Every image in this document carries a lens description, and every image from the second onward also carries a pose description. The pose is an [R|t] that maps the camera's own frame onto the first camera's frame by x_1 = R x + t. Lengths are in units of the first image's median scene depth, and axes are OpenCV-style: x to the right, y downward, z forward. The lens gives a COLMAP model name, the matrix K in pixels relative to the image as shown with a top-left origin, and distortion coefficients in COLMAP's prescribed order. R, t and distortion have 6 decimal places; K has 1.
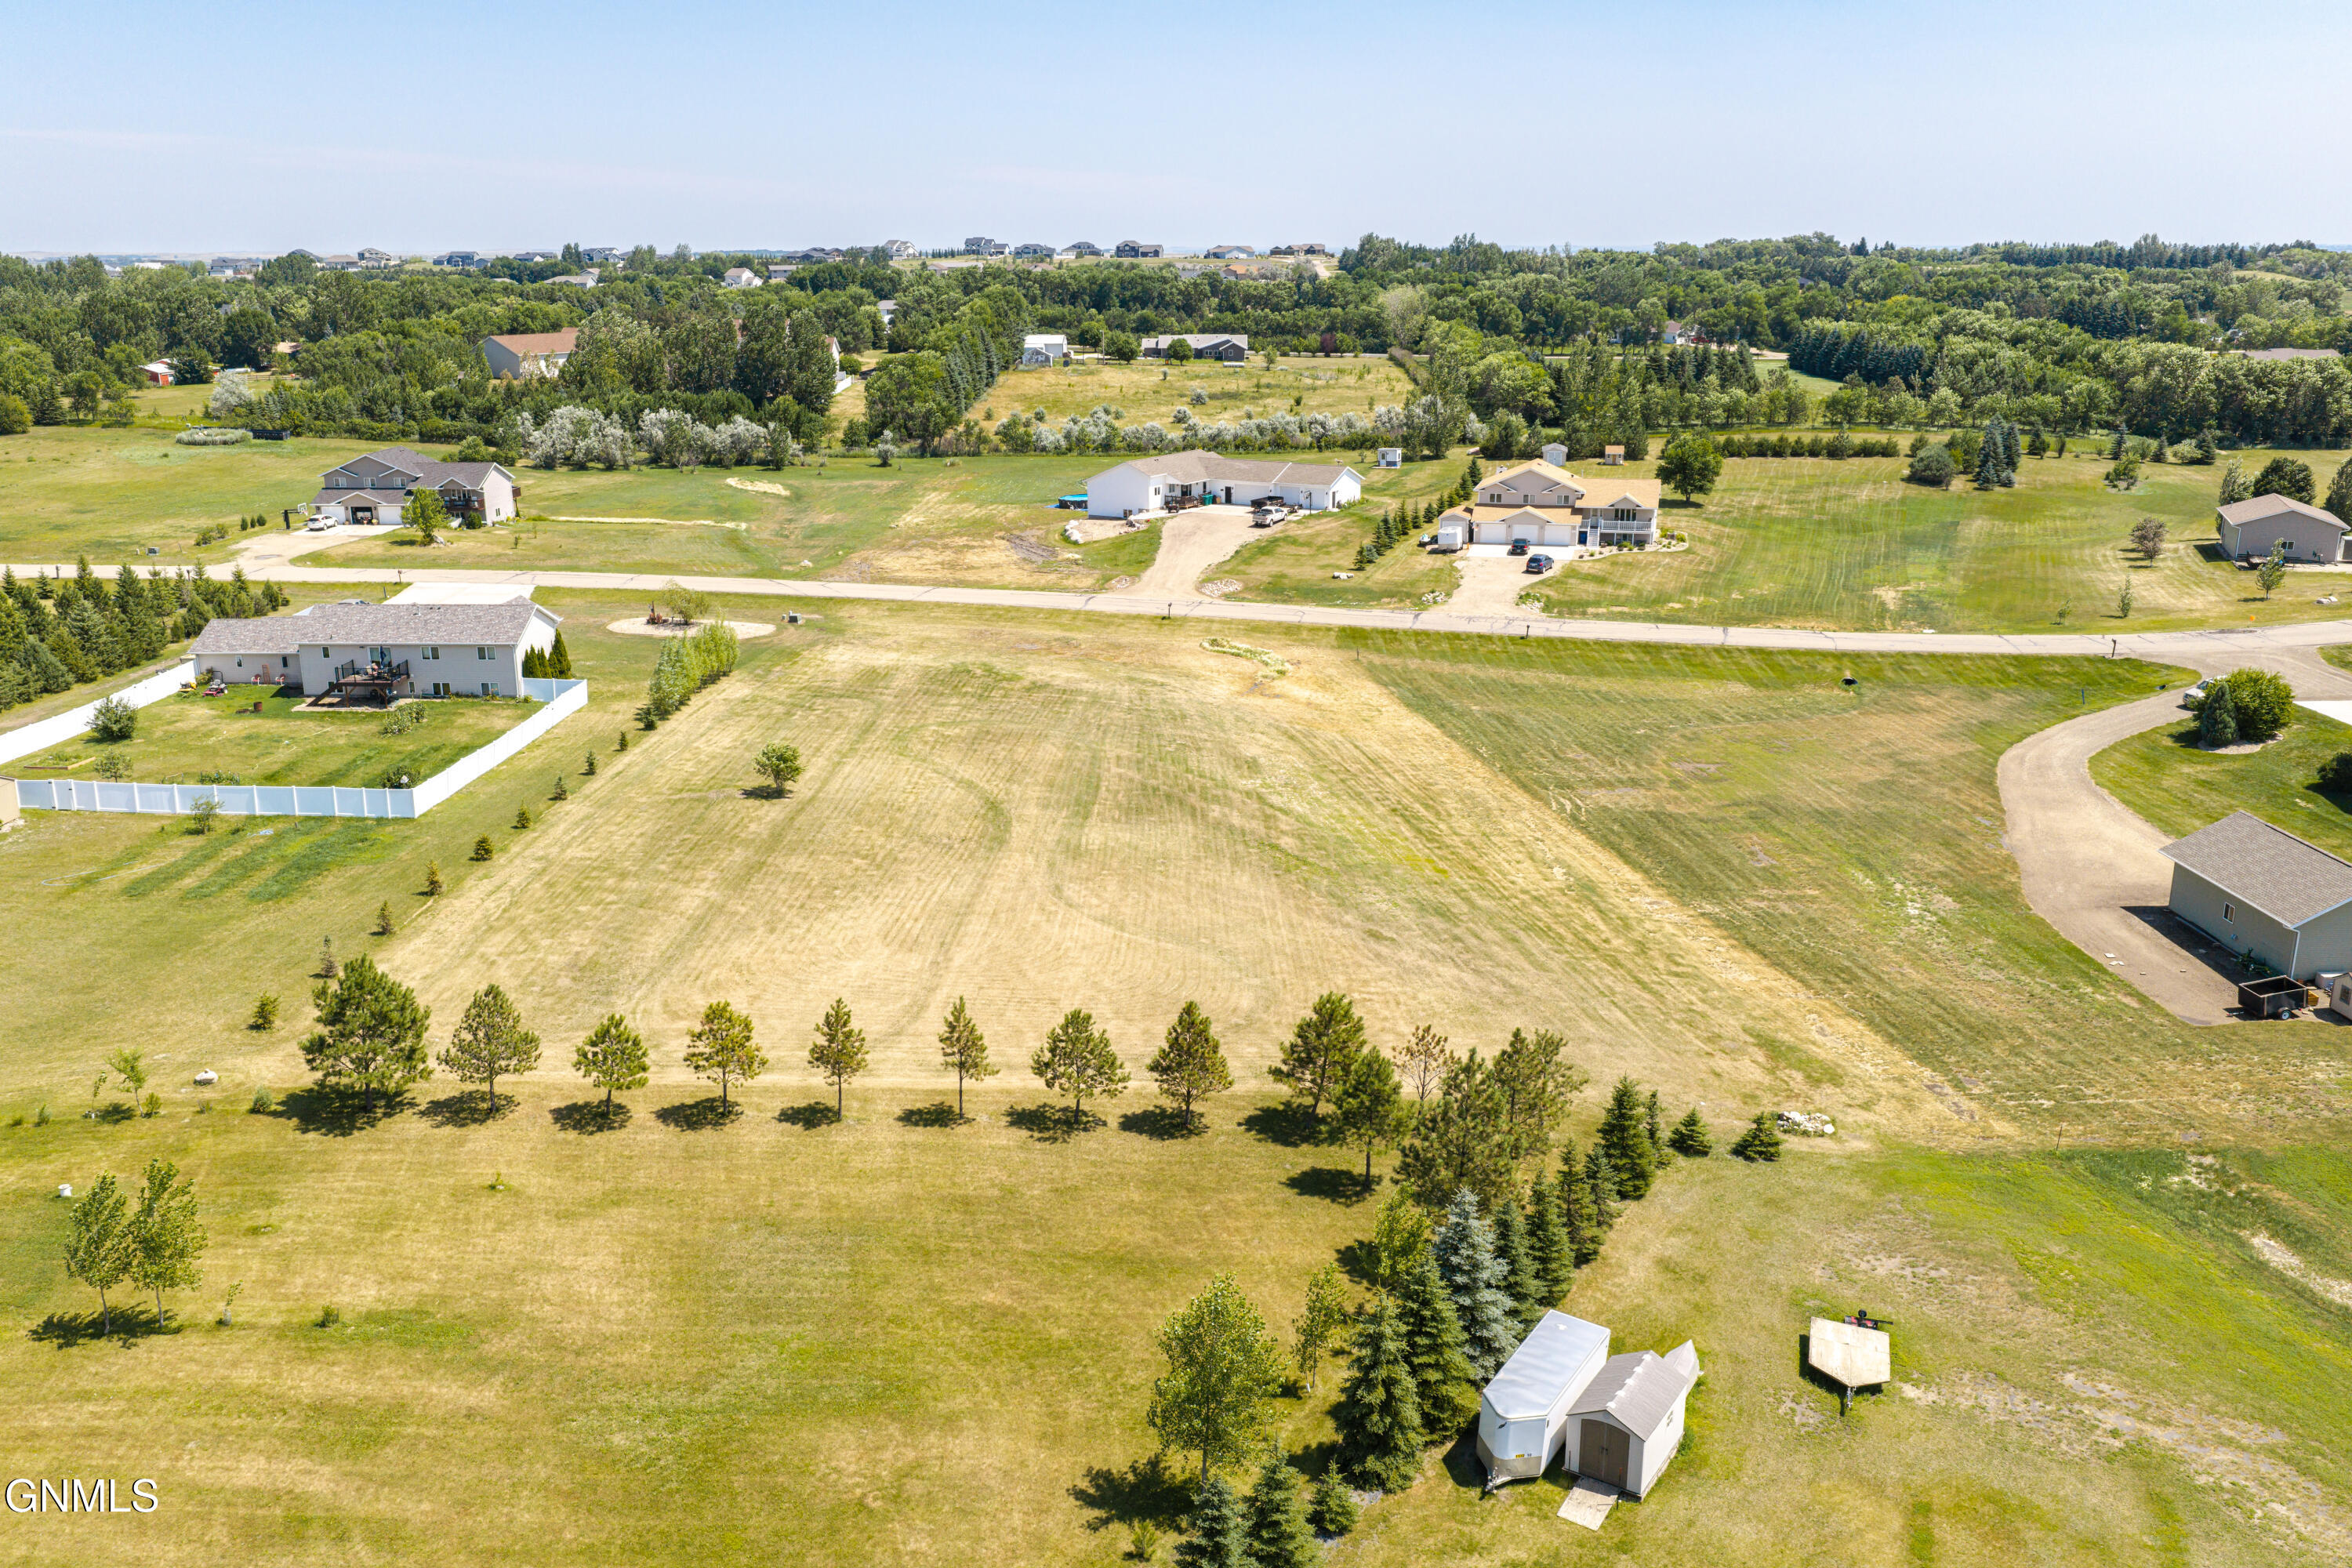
lens RADIAL K [[1954.2, 0, 1176.0], [0, 1954.2, 784.0], [0, 0, 1]] dist [0.021167, -0.081748]
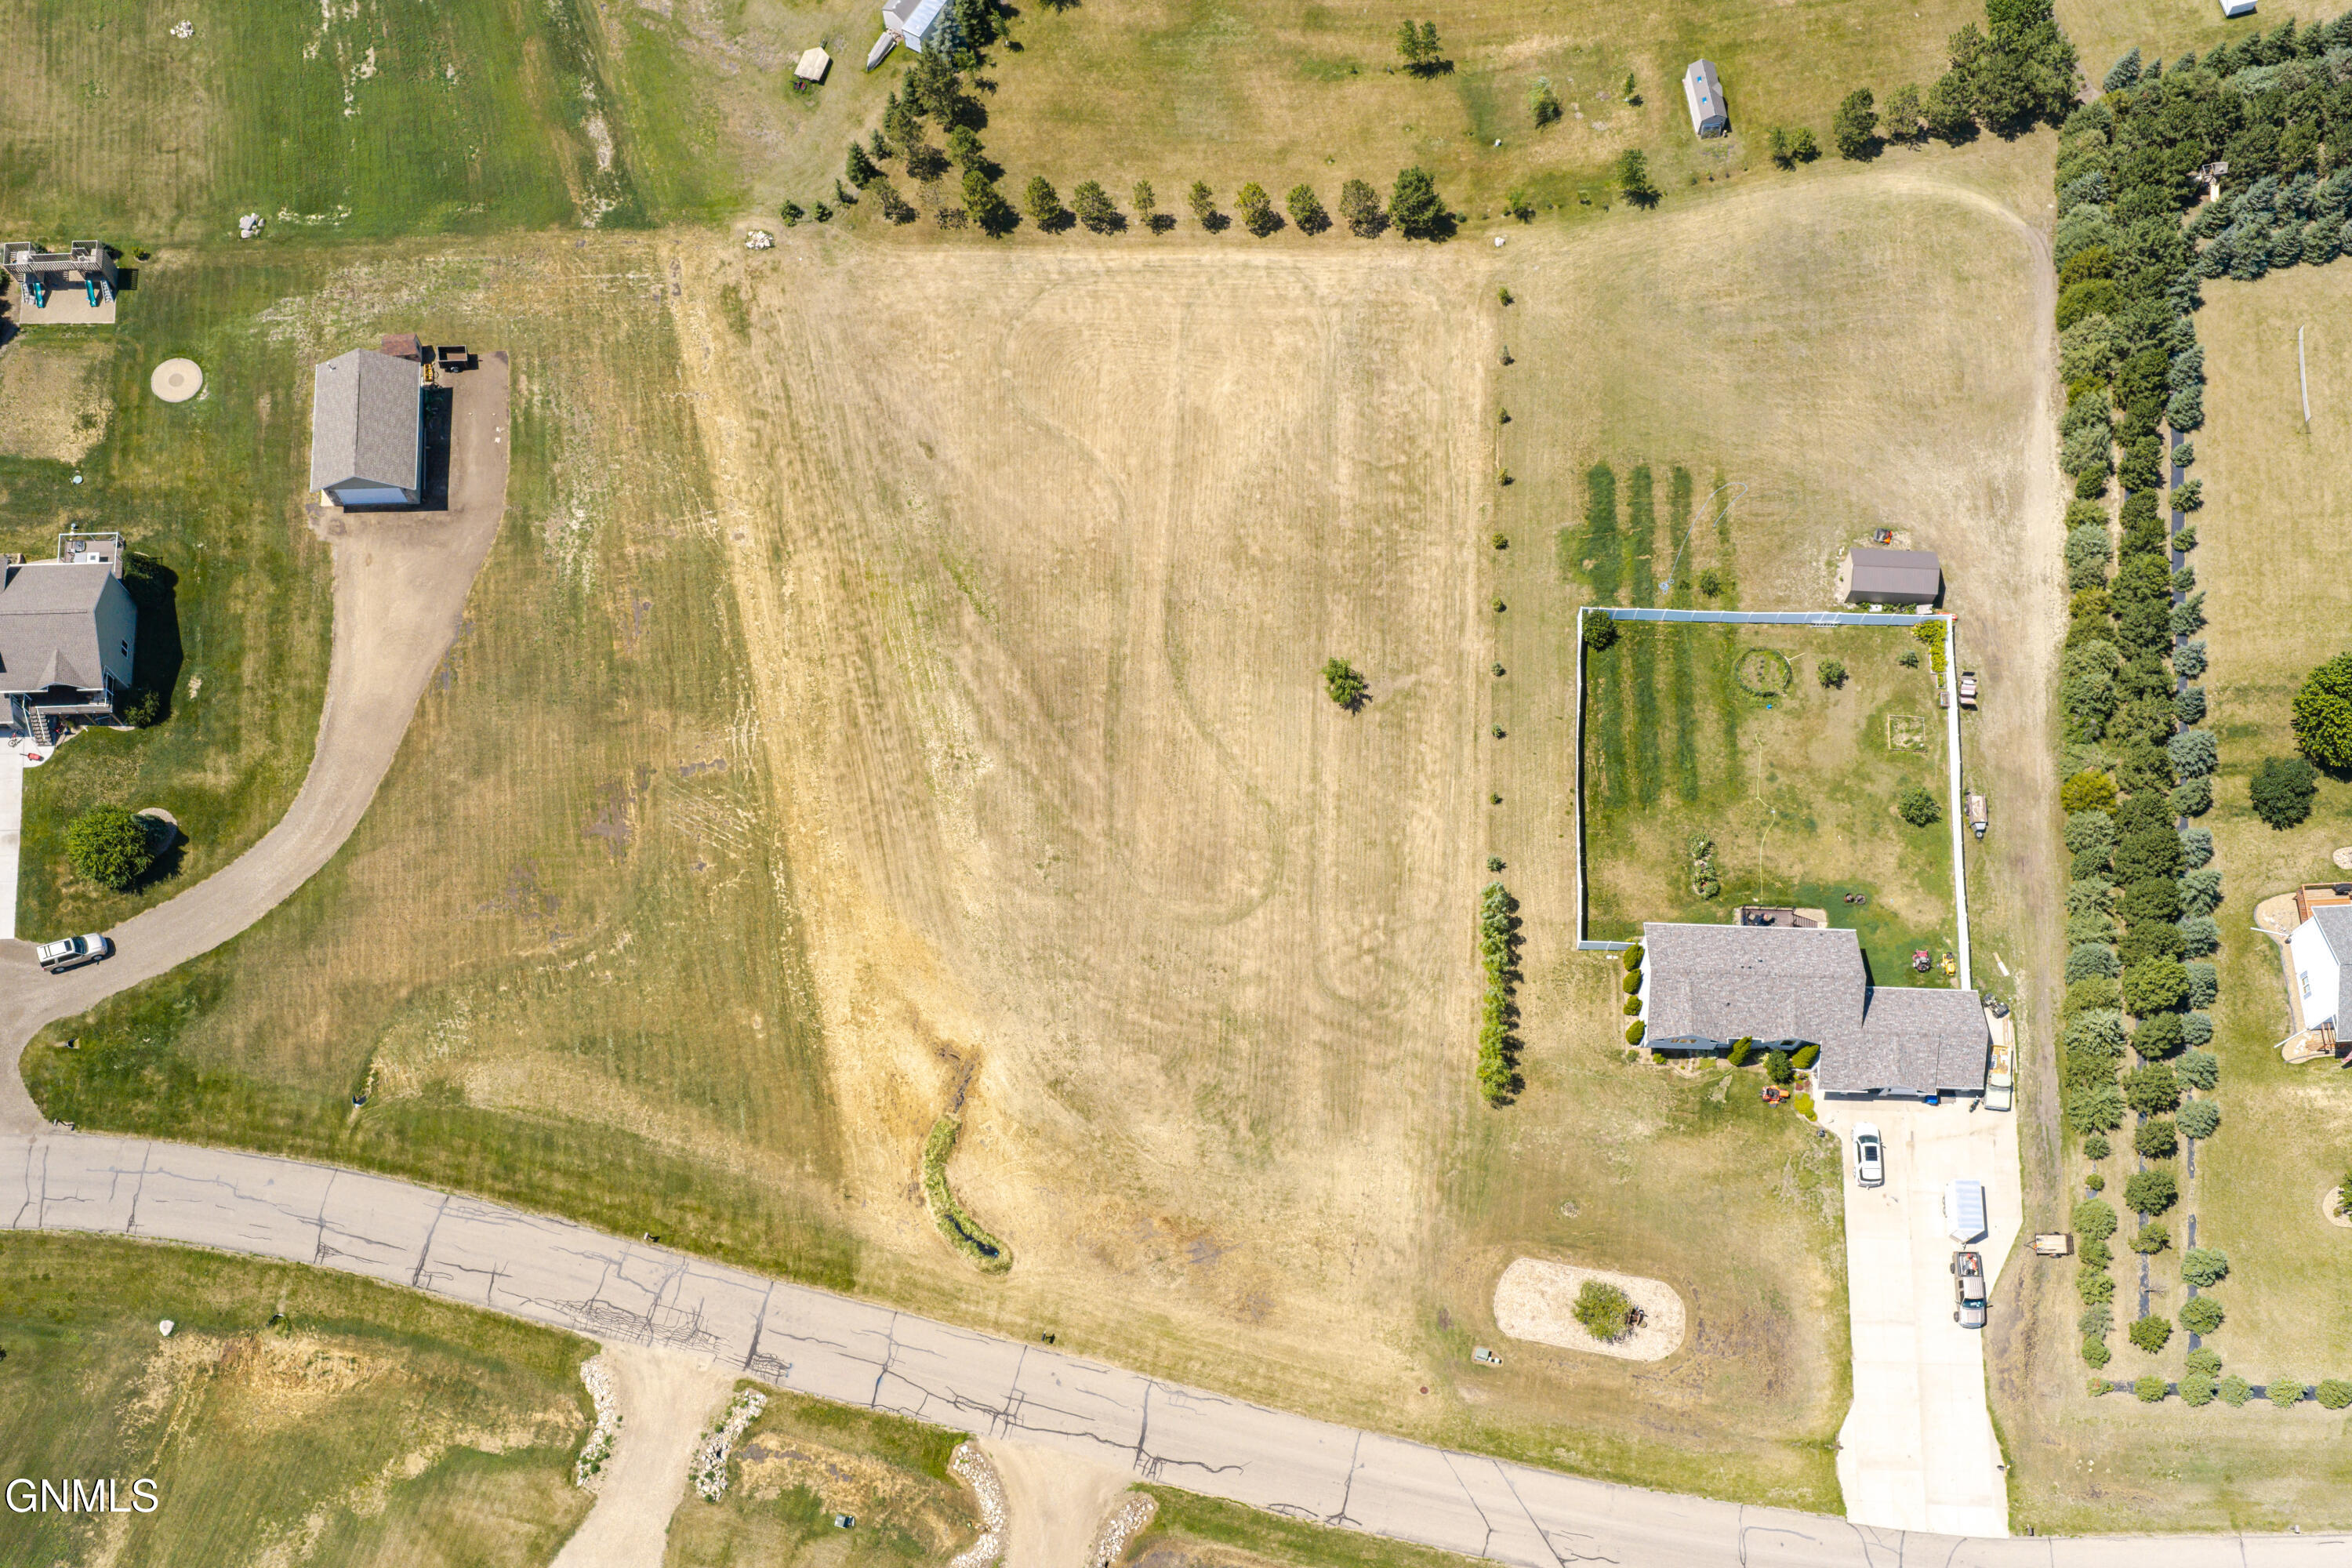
lens RADIAL K [[1954.2, 0, 1176.0], [0, 1954.2, 784.0], [0, 0, 1]] dist [0.021167, -0.081748]
pose [[-0.999640, 0.001240, -0.026802, -0.041665], [-0.026804, -0.001352, 0.999640, -1.042245], [0.001204, 0.999998, 0.001385, 0.830889]]
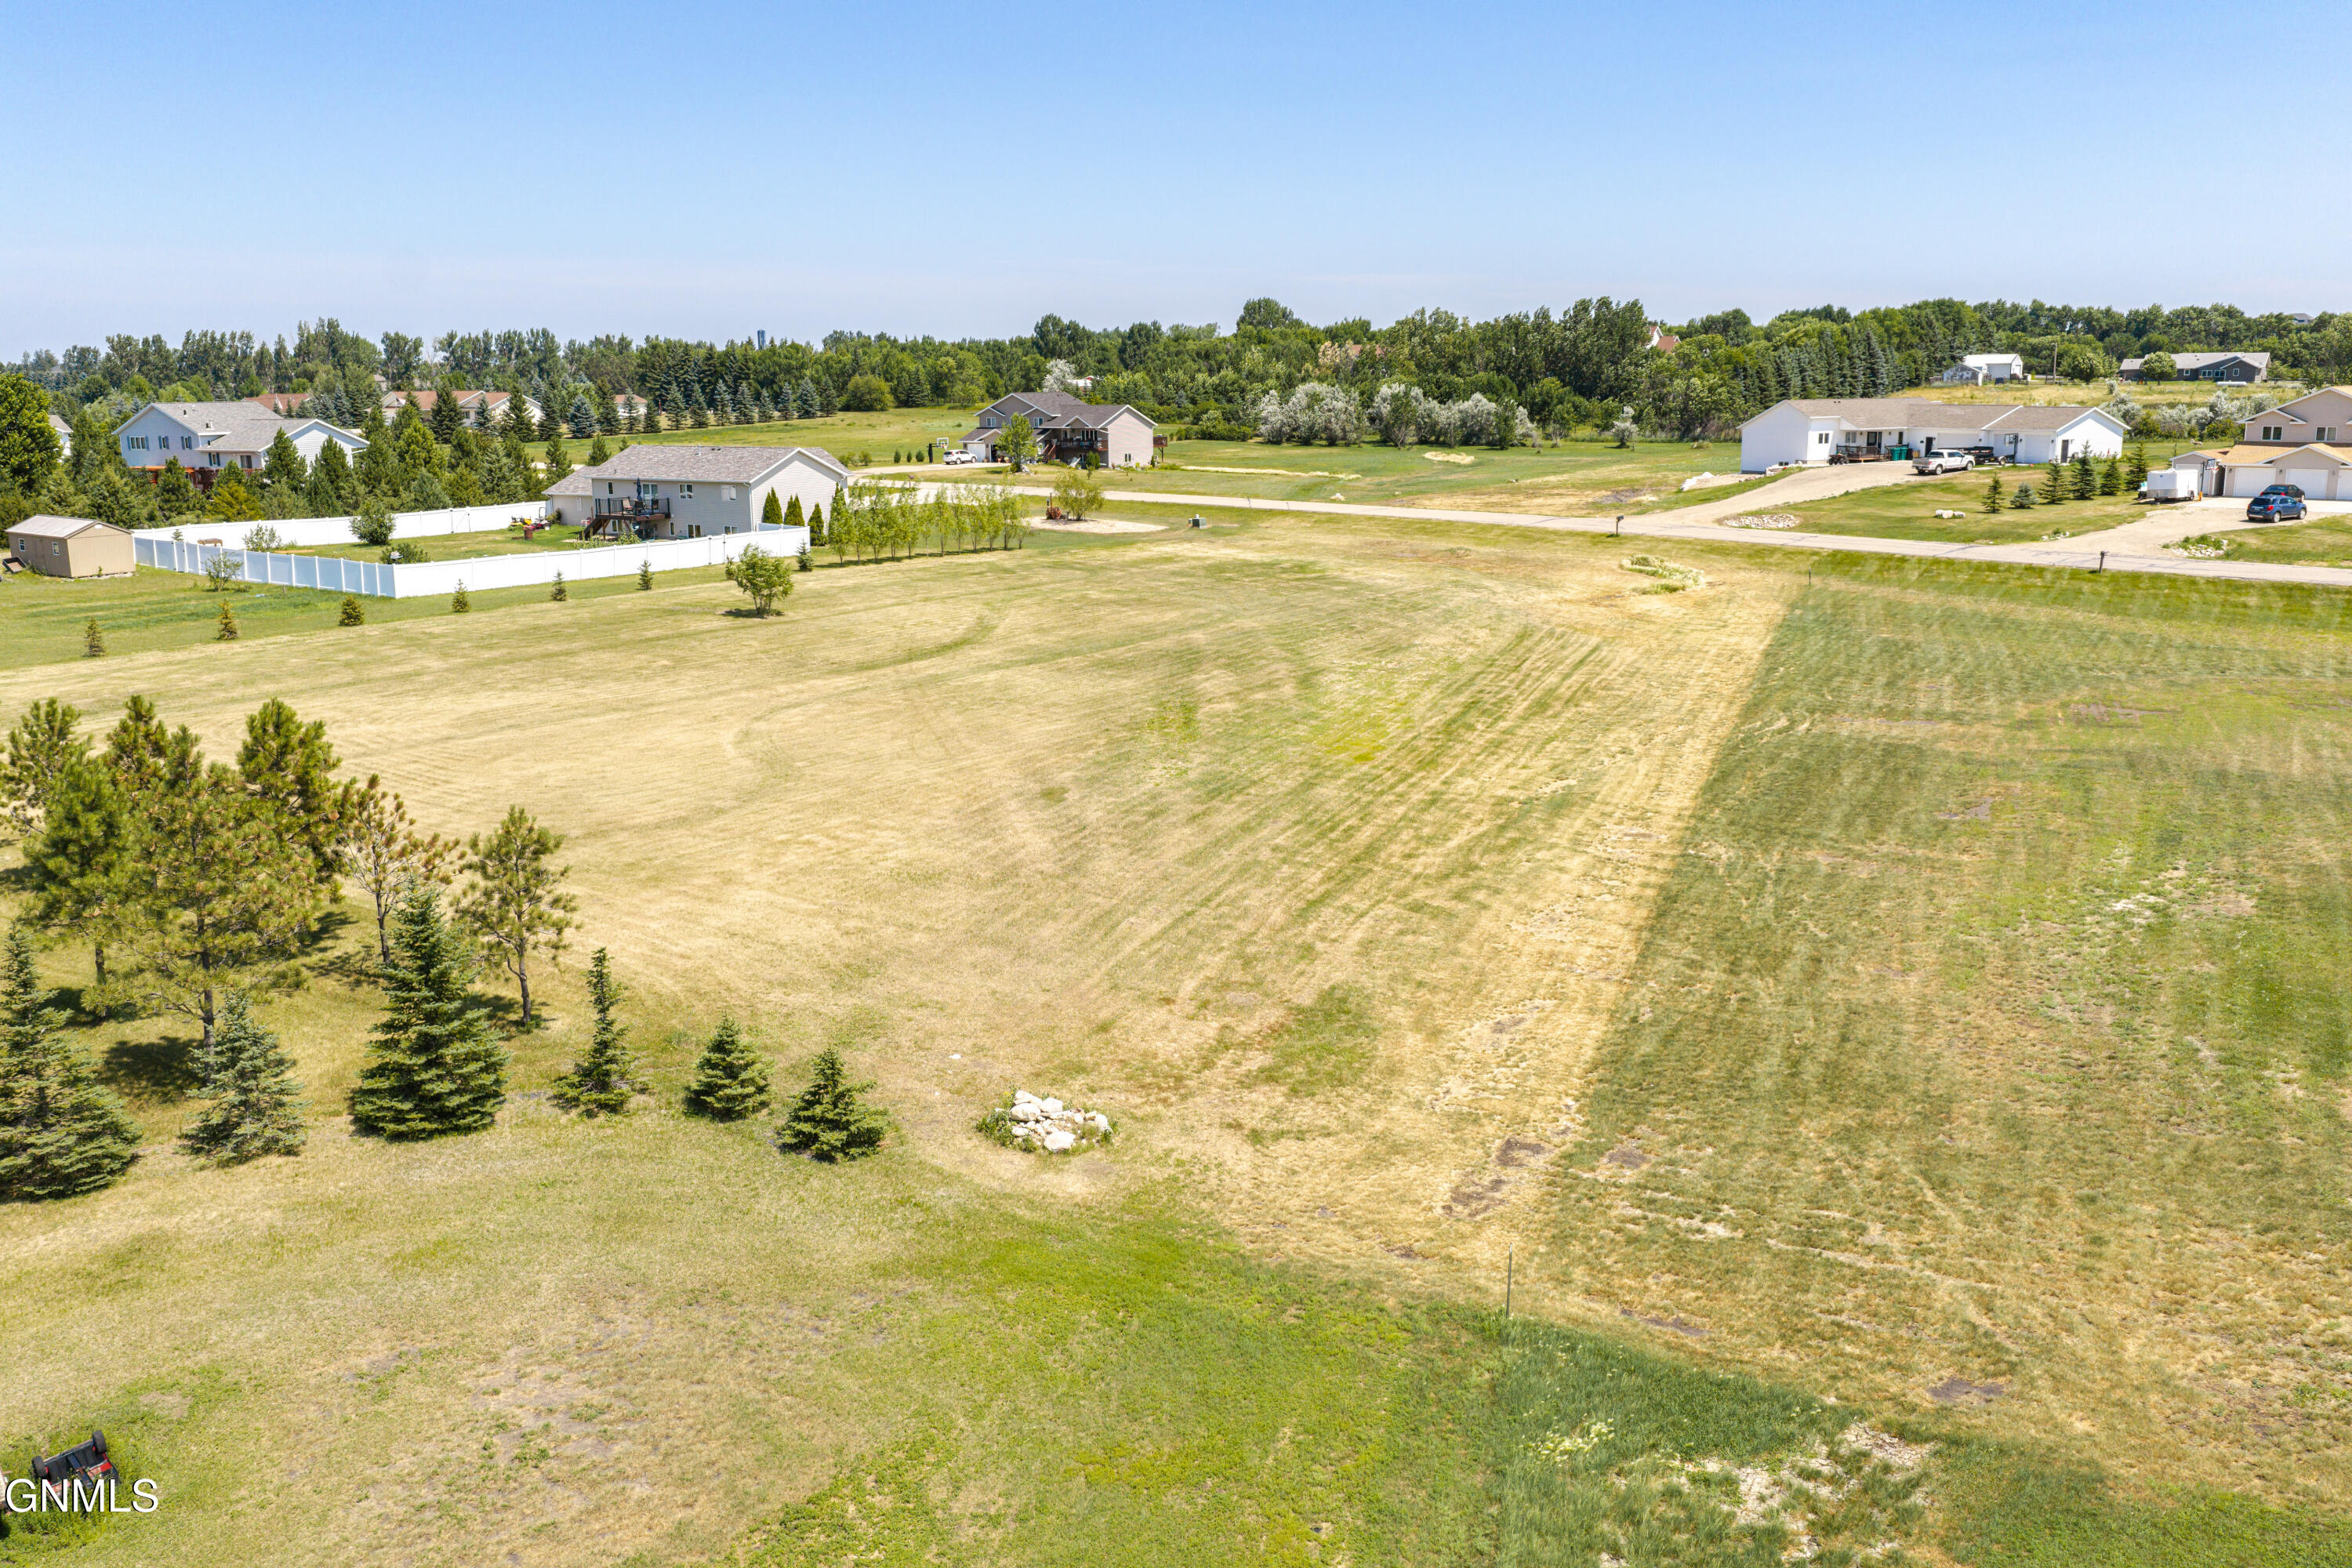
lens RADIAL K [[1954.2, 0, 1176.0], [0, 1954.2, 784.0], [0, 0, 1]] dist [0.021167, -0.081748]
pose [[0.832225, 0.105071, -0.544392, 0.300077], [-0.140114, 0.989865, -0.023146, 0.053823], [0.536442, 0.095540, 0.838512, 0.331828]]
